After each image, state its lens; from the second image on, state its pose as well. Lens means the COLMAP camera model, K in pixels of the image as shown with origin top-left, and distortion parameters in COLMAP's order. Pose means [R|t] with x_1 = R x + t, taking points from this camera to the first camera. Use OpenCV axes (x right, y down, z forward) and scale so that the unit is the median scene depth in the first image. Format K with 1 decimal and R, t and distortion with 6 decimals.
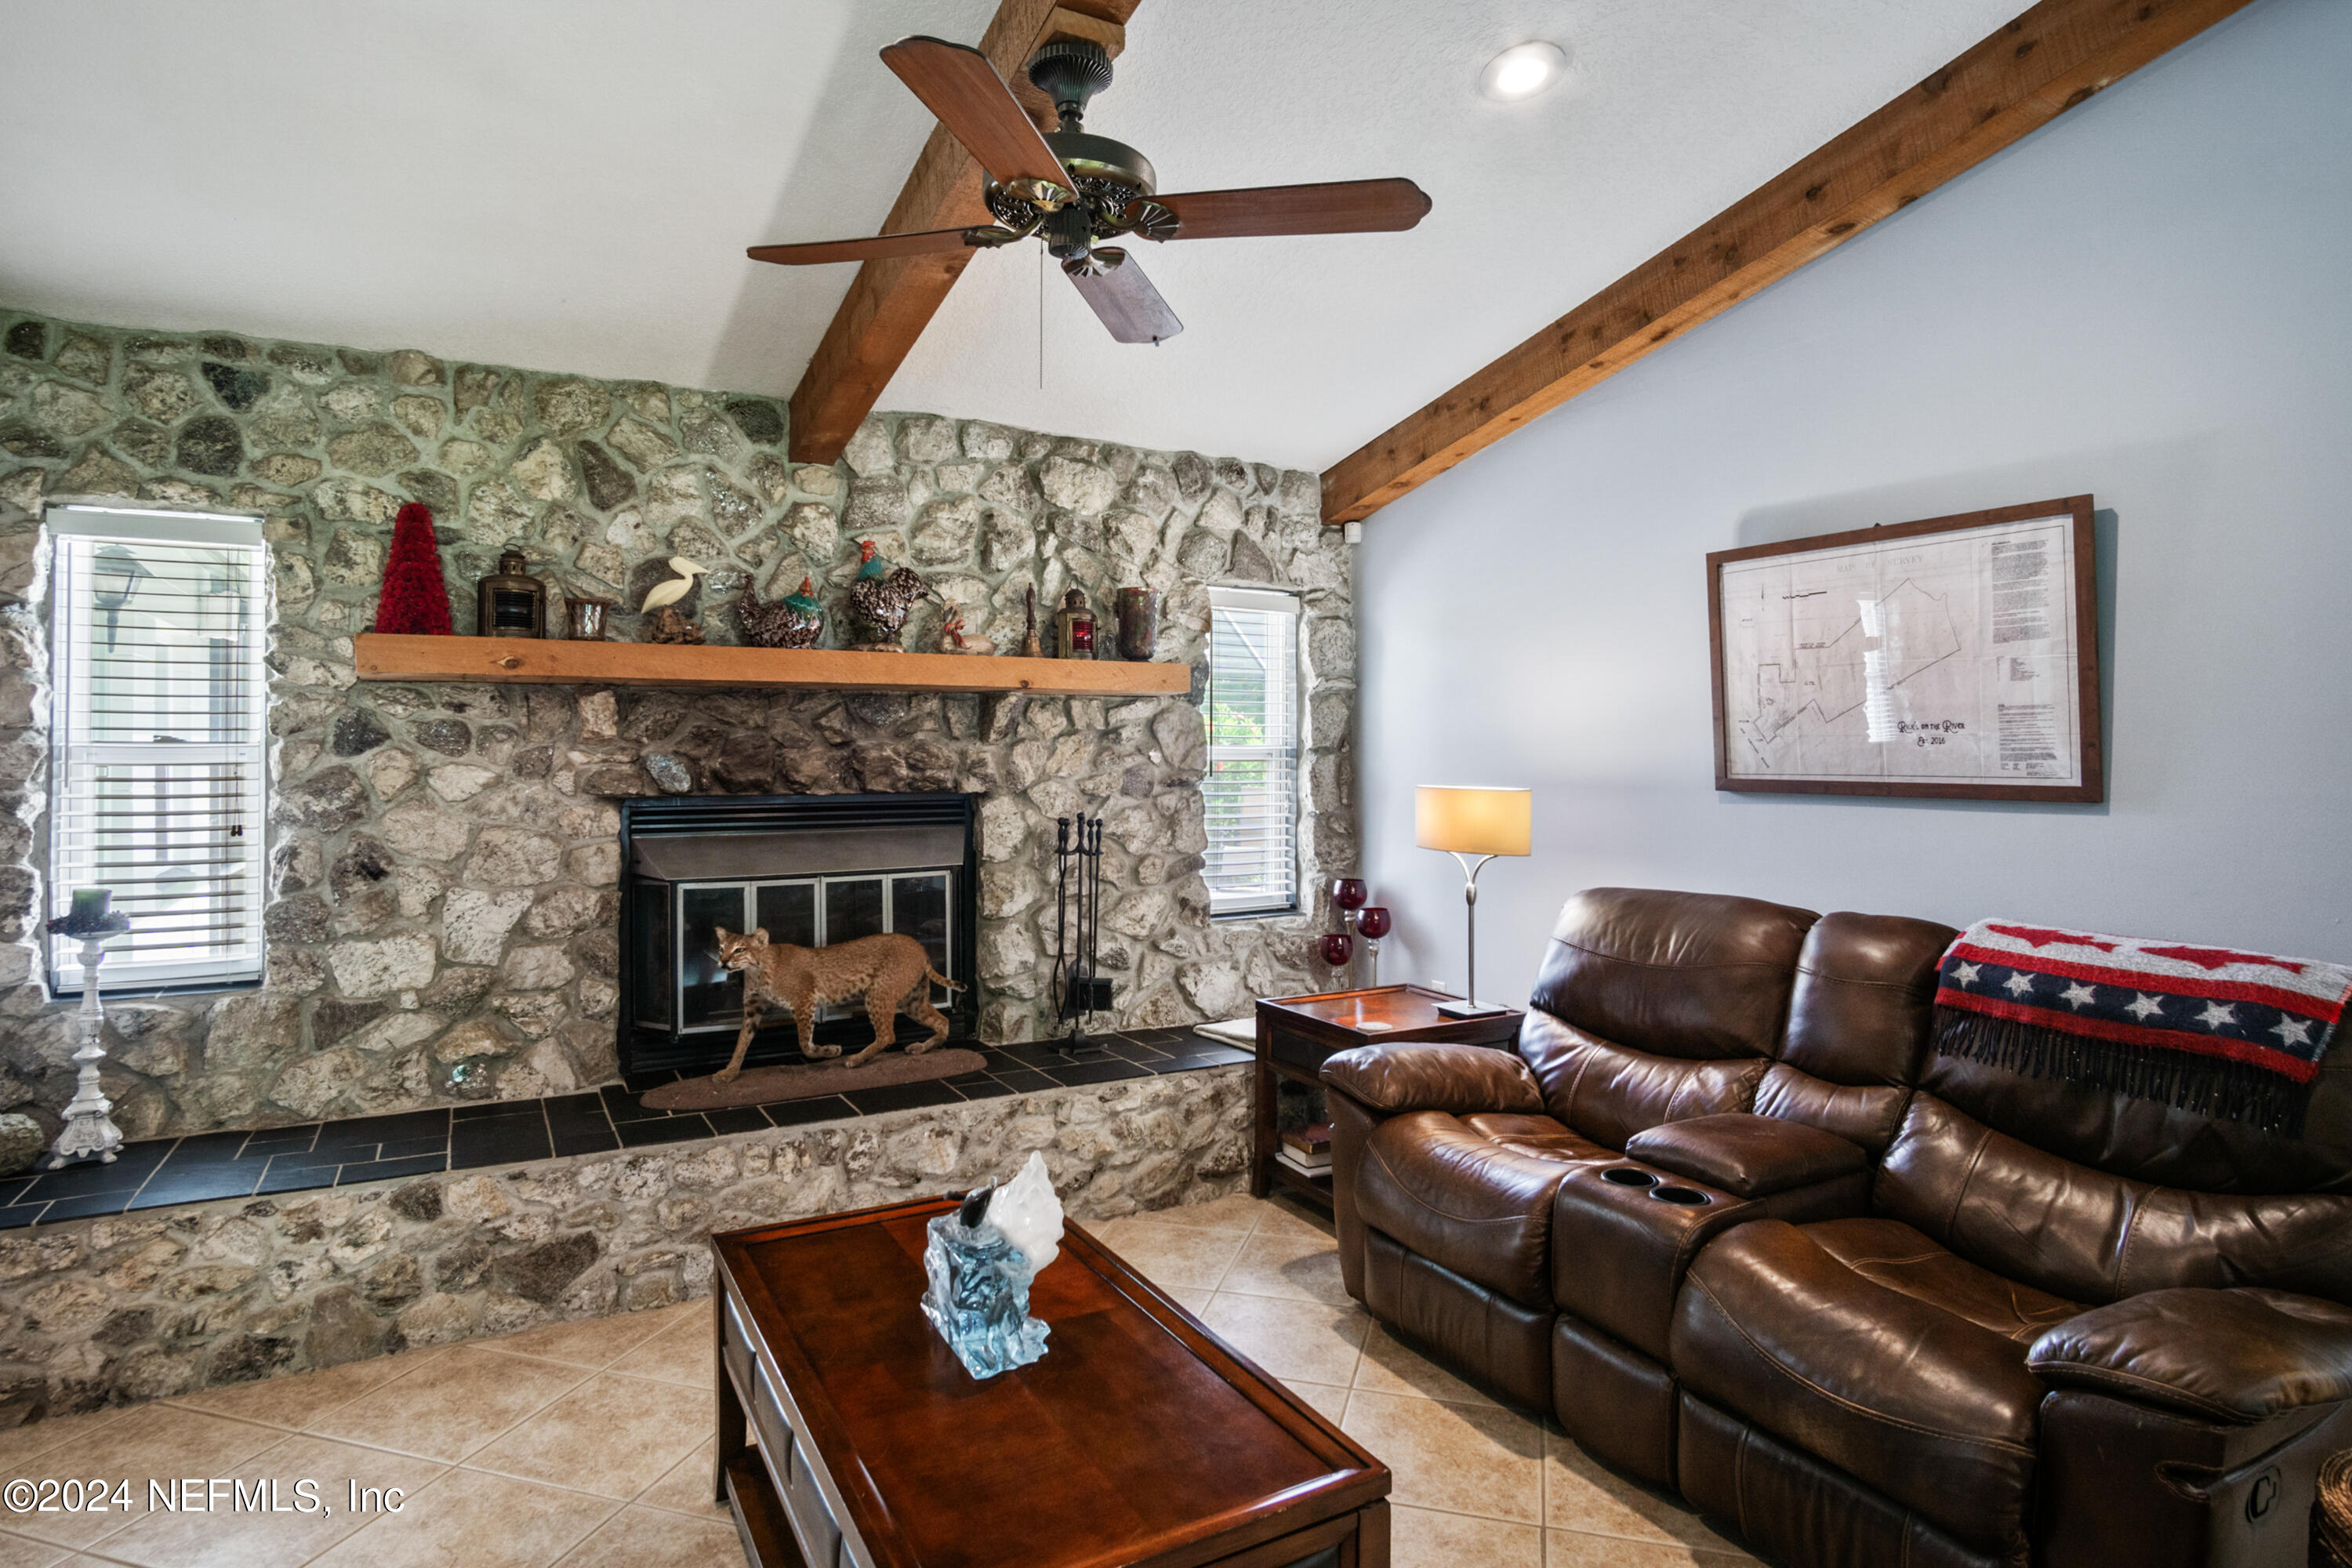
lens RADIAL K [[1271.2, 0, 1161.2], [0, 1271.2, 759.0], [0, 0, 1]] dist [-0.022998, 0.002515]
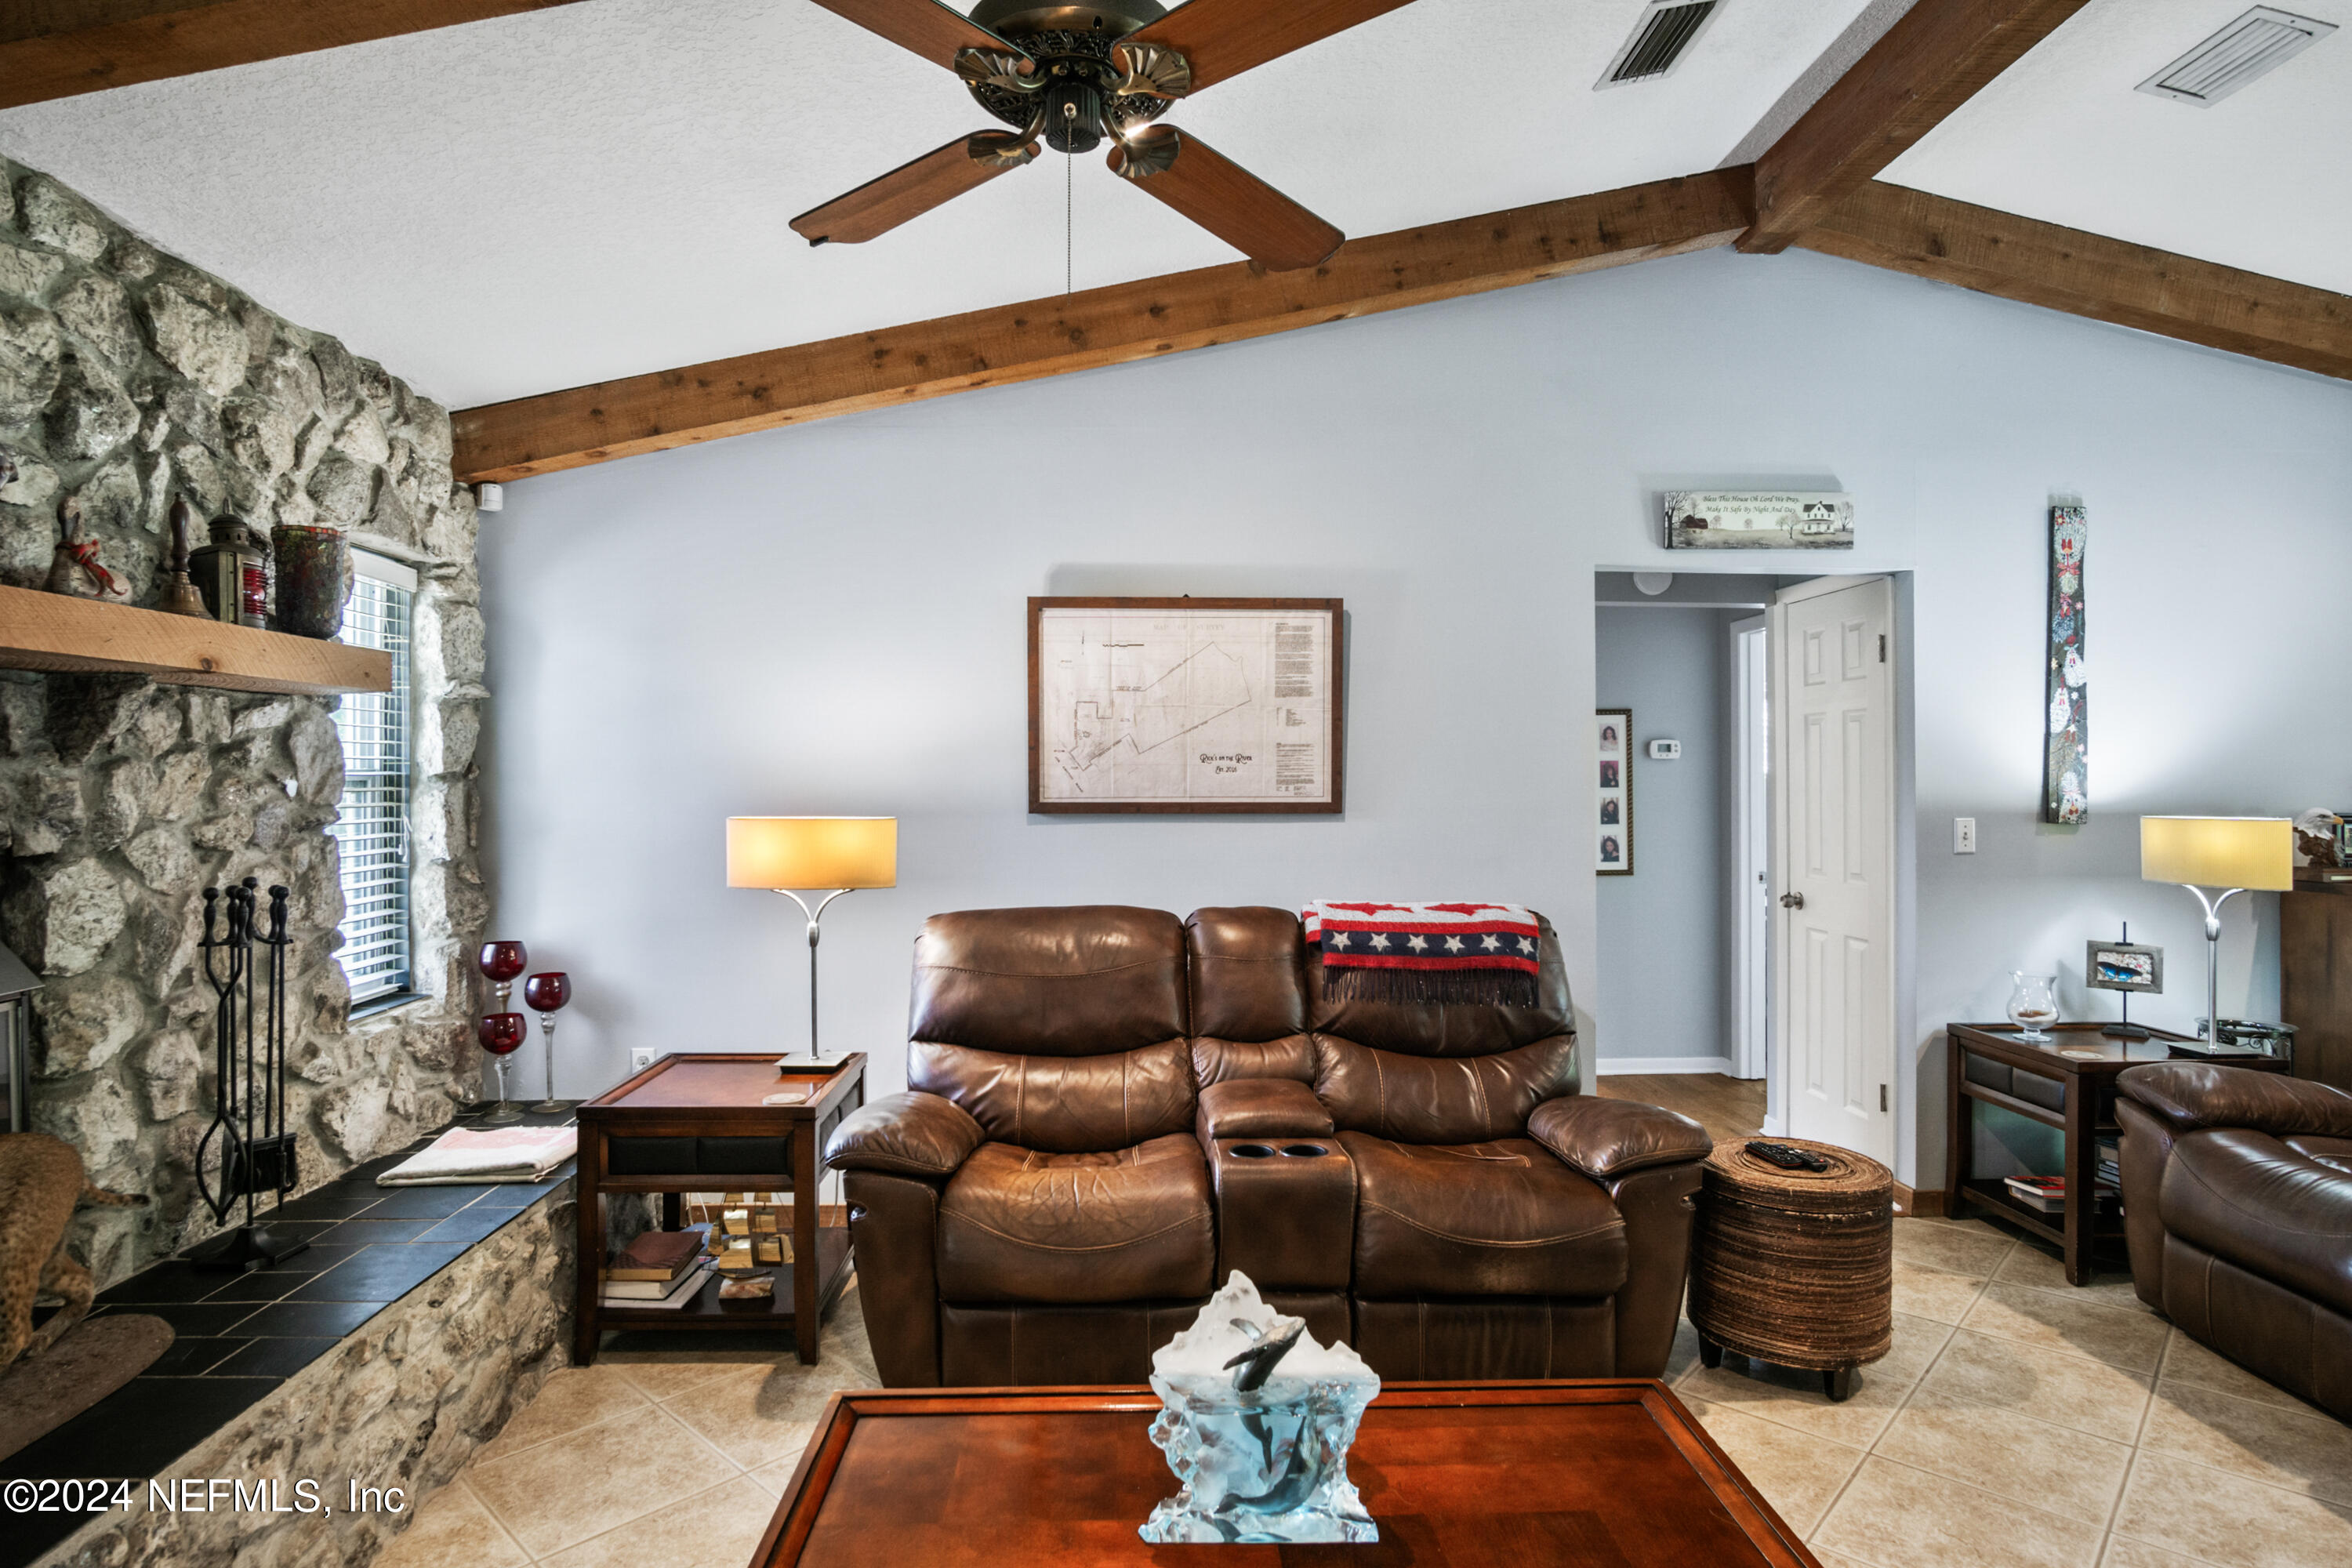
lens RADIAL K [[1271.2, 0, 1162.5], [0, 1271.2, 788.0], [0, 0, 1]] dist [-0.022998, 0.002515]
pose [[0.457997, -0.007569, 0.888921, -0.395900], [0.005925, 0.999968, 0.005462, -0.001998], [-0.888934, 0.002765, 0.458027, 0.316178]]
